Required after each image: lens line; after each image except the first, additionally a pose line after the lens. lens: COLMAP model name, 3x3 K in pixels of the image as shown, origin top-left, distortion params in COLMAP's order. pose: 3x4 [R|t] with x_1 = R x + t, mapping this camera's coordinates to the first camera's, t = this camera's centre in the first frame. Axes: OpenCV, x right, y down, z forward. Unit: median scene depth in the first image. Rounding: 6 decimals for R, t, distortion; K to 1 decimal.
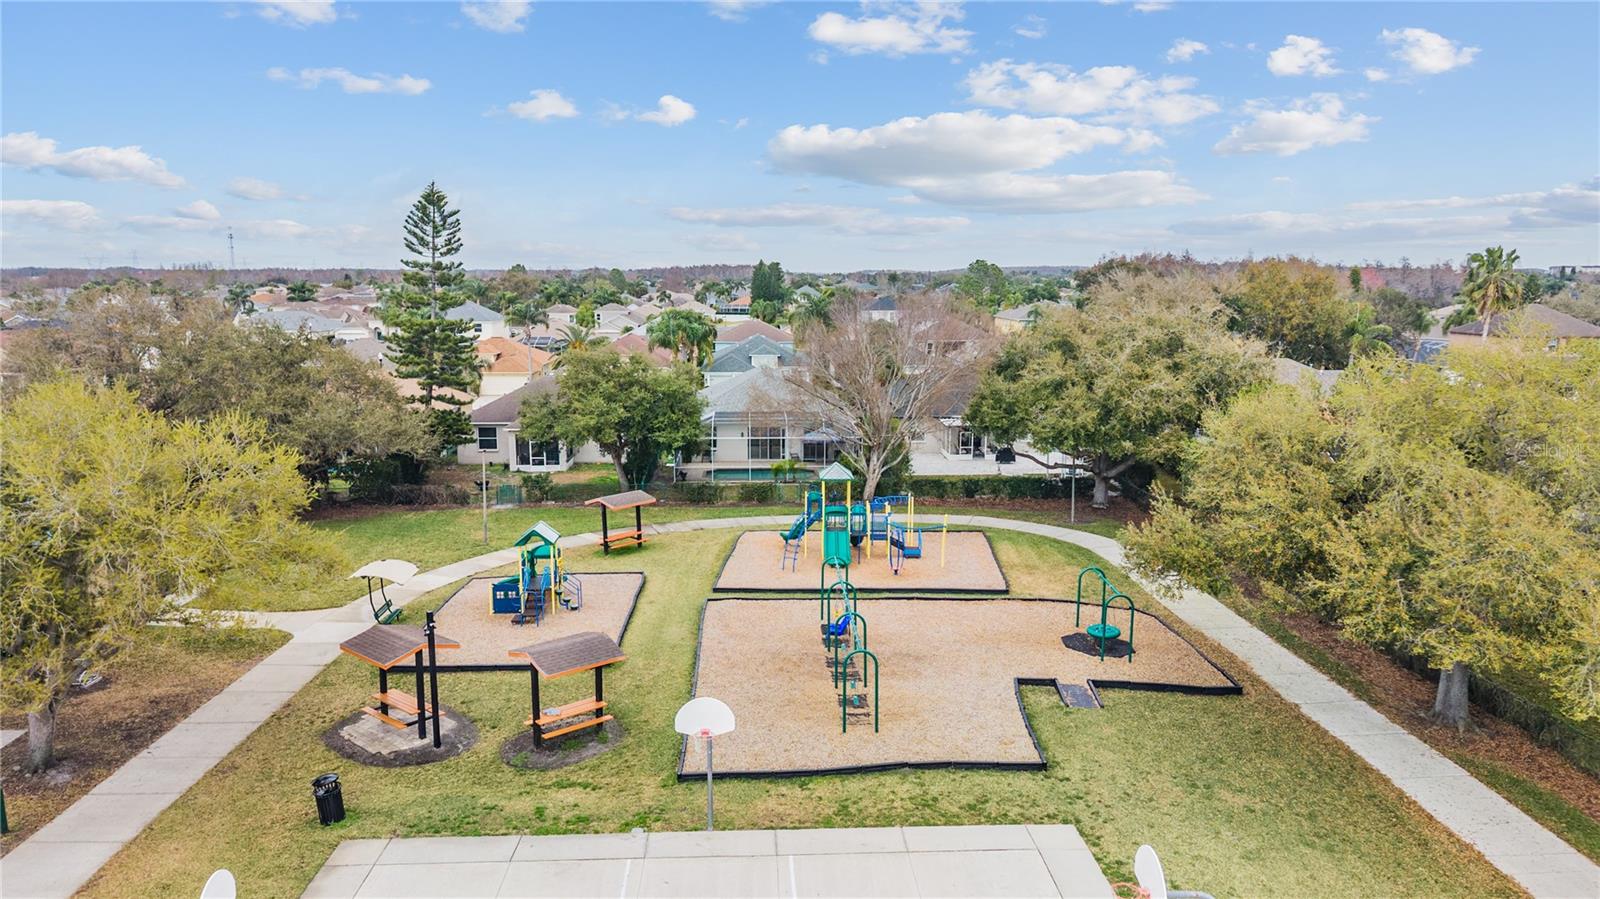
lens RADIAL K [[1065.9, 0, 792.9], [0, 1065.9, 446.6], [0, 0, 1]] dist [0.167129, -0.267336]
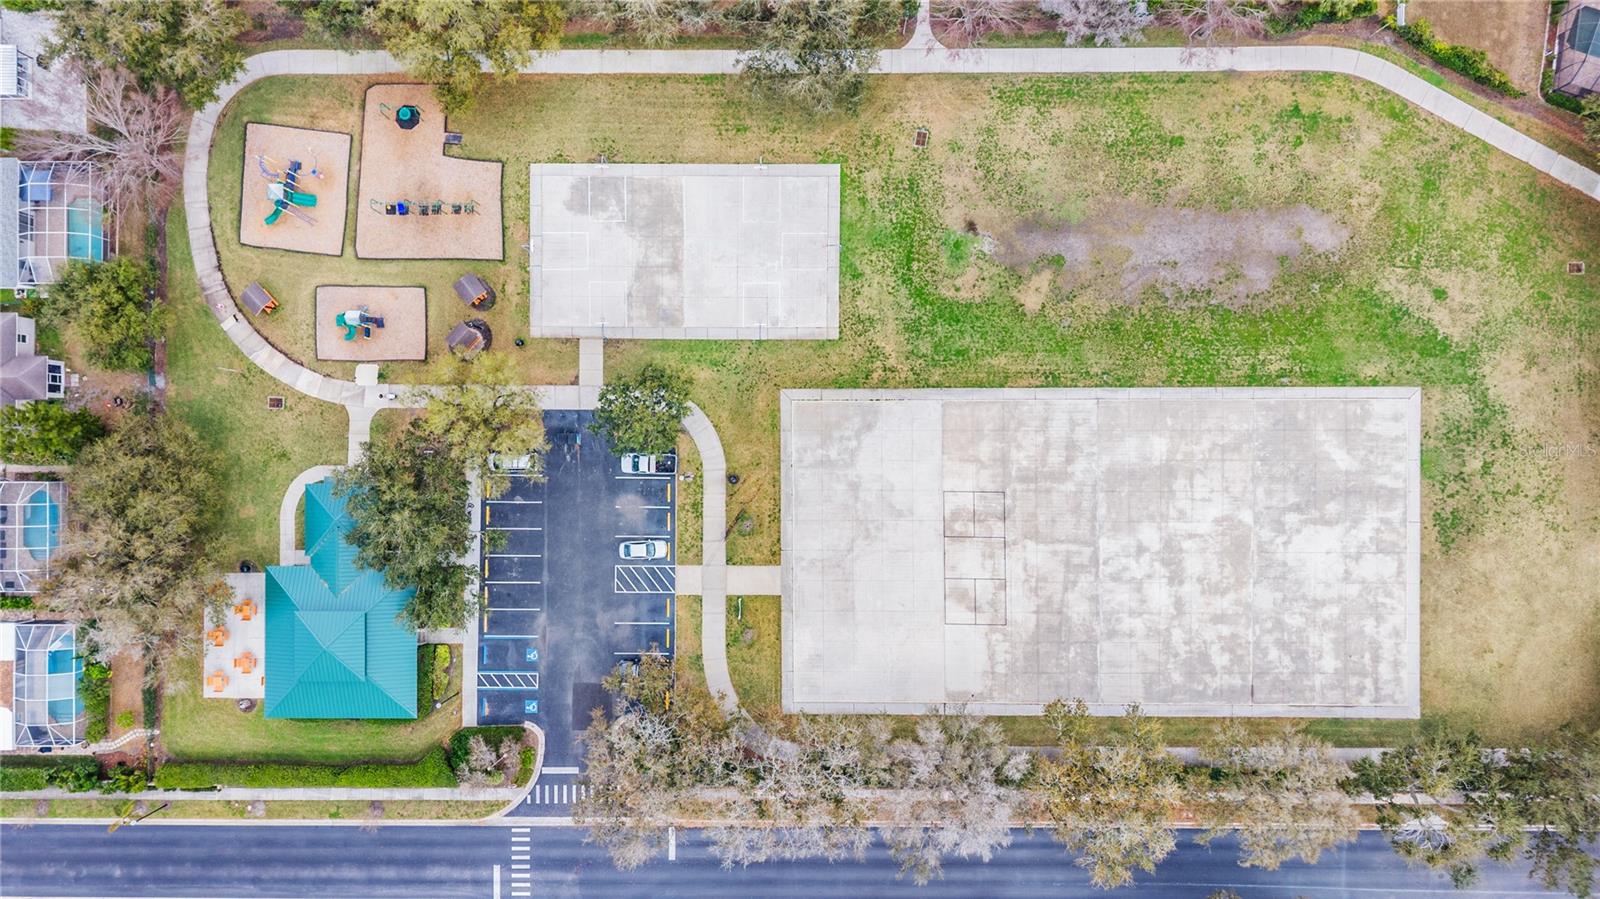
lens RADIAL K [[1085.2, 0, 800.0], [0, 1085.2, 449.5], [0, 0, 1]] dist [0.036619, -0.041490]
pose [[0.041546, -0.999082, -0.010482, -0.310530], [0.161537, -0.003637, 0.986860, -1.496924], [-0.985992, -0.042693, 0.161237, -0.305894]]
